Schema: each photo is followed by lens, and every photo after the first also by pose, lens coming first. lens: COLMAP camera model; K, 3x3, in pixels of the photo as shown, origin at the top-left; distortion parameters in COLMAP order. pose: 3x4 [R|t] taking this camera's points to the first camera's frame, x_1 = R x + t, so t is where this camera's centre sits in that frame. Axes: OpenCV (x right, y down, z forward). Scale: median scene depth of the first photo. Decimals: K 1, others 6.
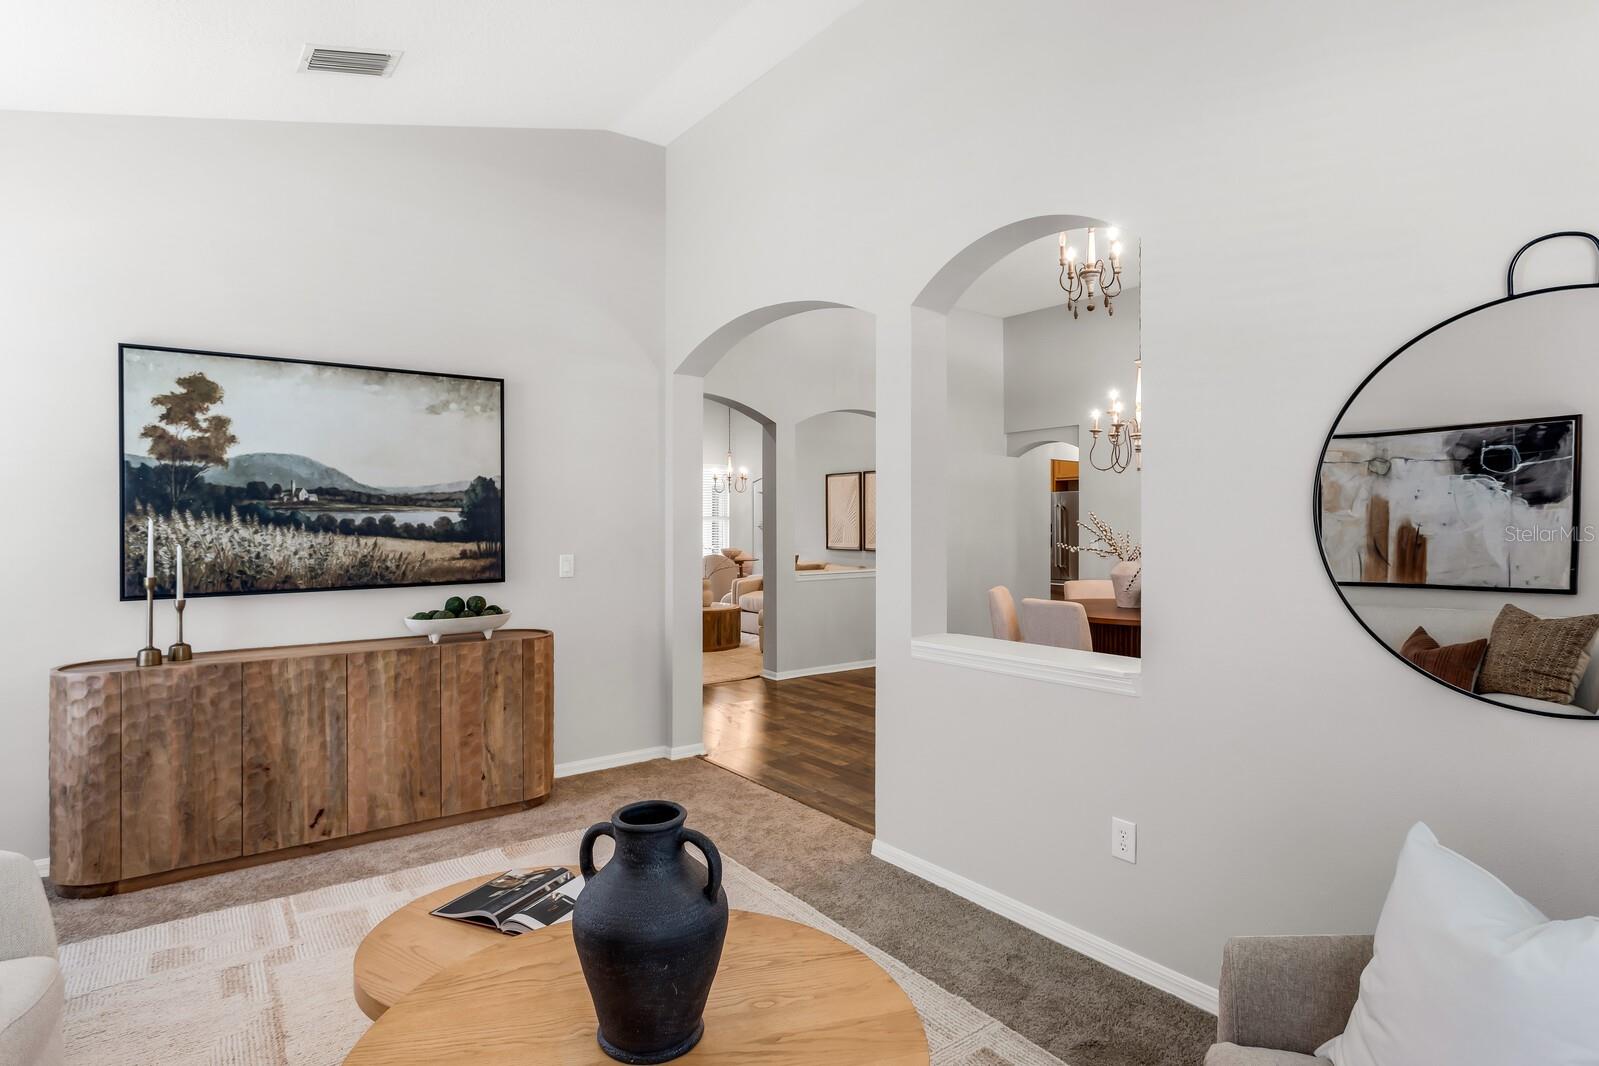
lens RADIAL K [[835.4, 0, 801.7], [0, 835.4, 526.5], [0, 0, 1]] dist [-0.003644, 0.000285]
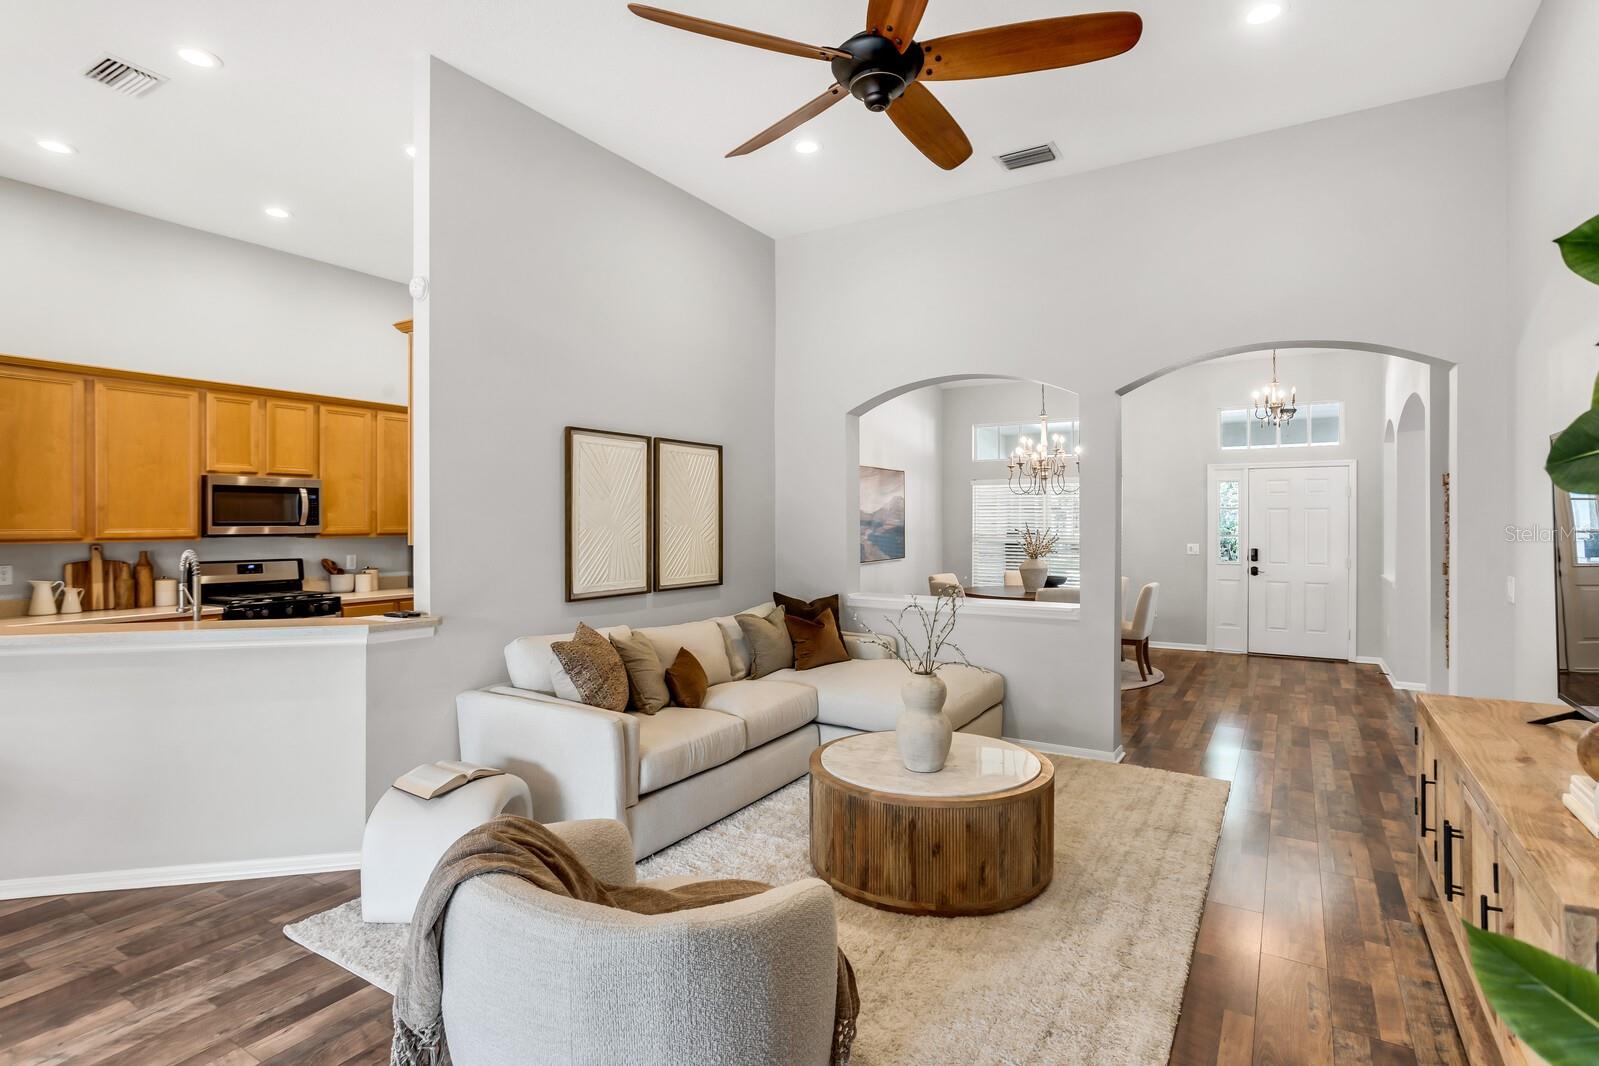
lens RADIAL K [[793.5, 0, 802.2], [0, 793.5, 524.8], [0, 0, 1]] dist [-0.009452, 0.001600]
pose [[-0.354090, -0.002237, 0.935209, -0.468935], [0.007614, 0.999957, 0.005274, -0.015669], [-0.935180, 0.008989, -0.354058, 1.235263]]
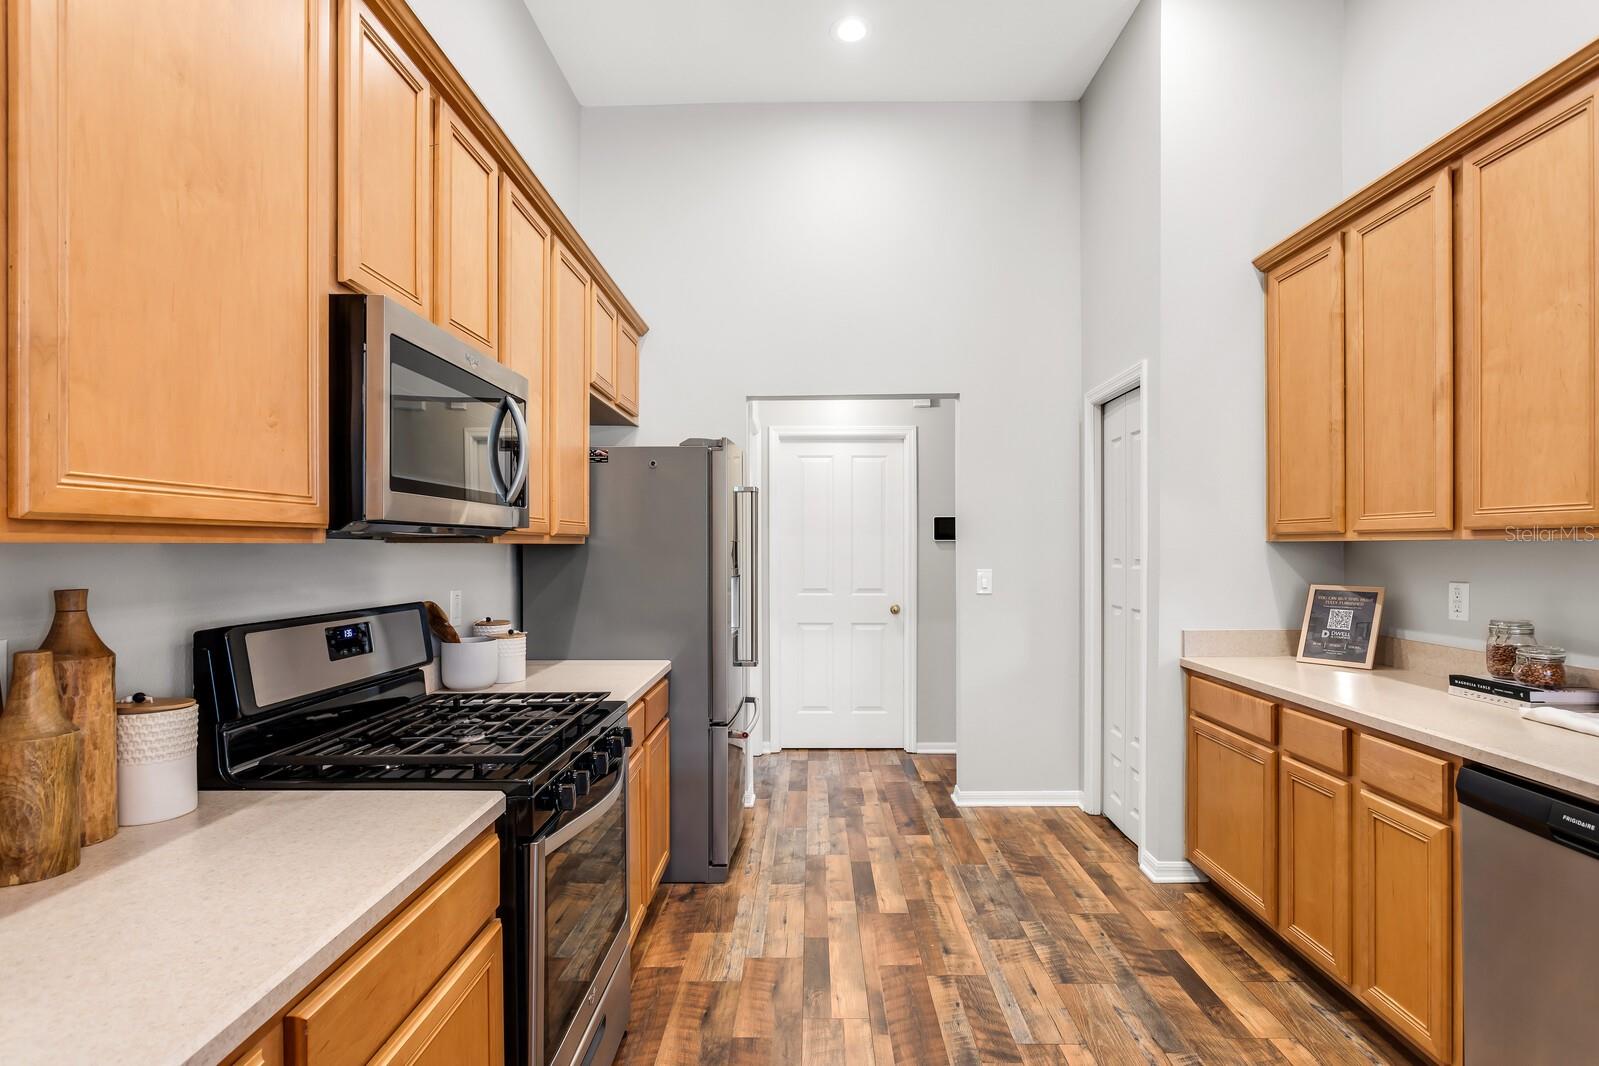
lens RADIAL K [[803.4, 0, 801.4], [0, 803.4, 549.4], [0, 0, 1]] dist [-0.009009, 0.001977]
pose [[-0.788022, -0.001317, 0.615646, 0.101627], [0.005594, 0.999941, 0.009299, -0.003375], [-0.615622, 0.010772, -0.787968, 1.527759]]
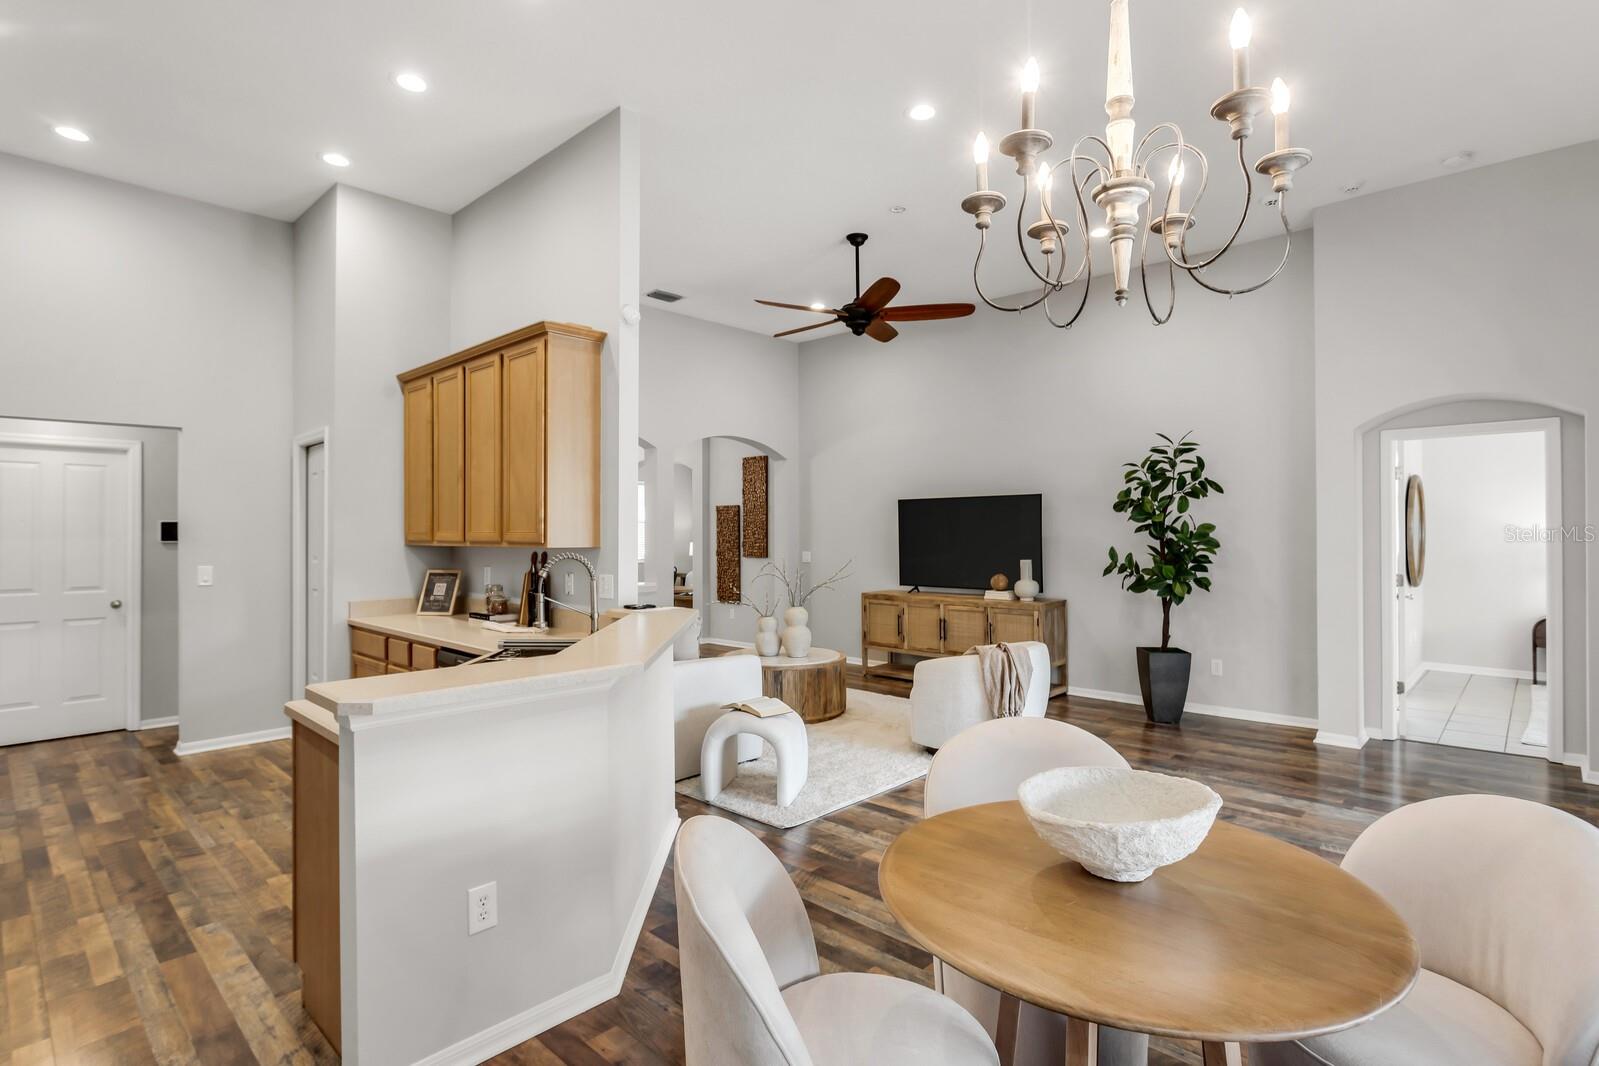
lens RADIAL K [[793.5, 0, 802.2], [0, 793.5, 524.8], [0, 0, 1]] dist [-0.009452, 0.001600]
pose [[-0.986948, 0.002841, -0.161016, -0.038191], [0.003286, 0.999991, -0.002501, -0.014877], [0.161008, -0.002997, -0.986949, 1.745833]]
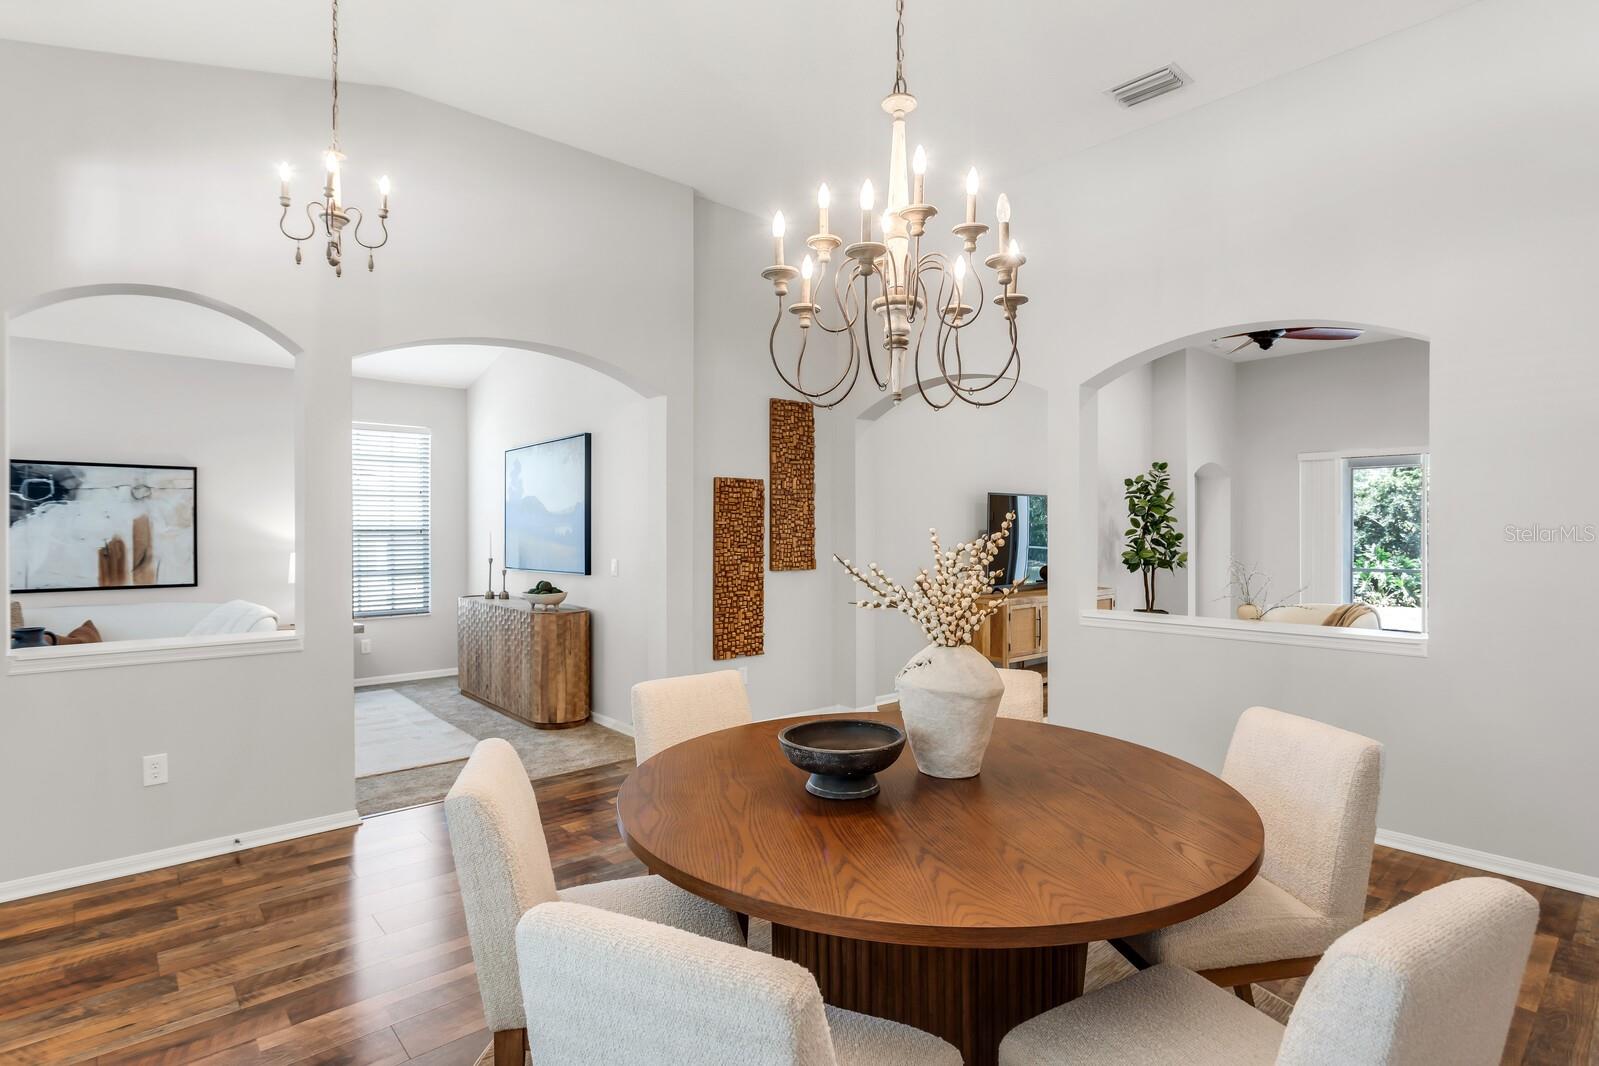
lens RADIAL K [[793.5, 0, 802.2], [0, 793.5, 524.8], [0, 0, 1]] dist [-0.009452, 0.001600]
pose [[0.074171, -0.006826, -0.997222, 0.497065], [-0.006643, 0.999951, -0.007339, -0.005542], [0.997223, 0.007168, 0.074122, 0.622217]]
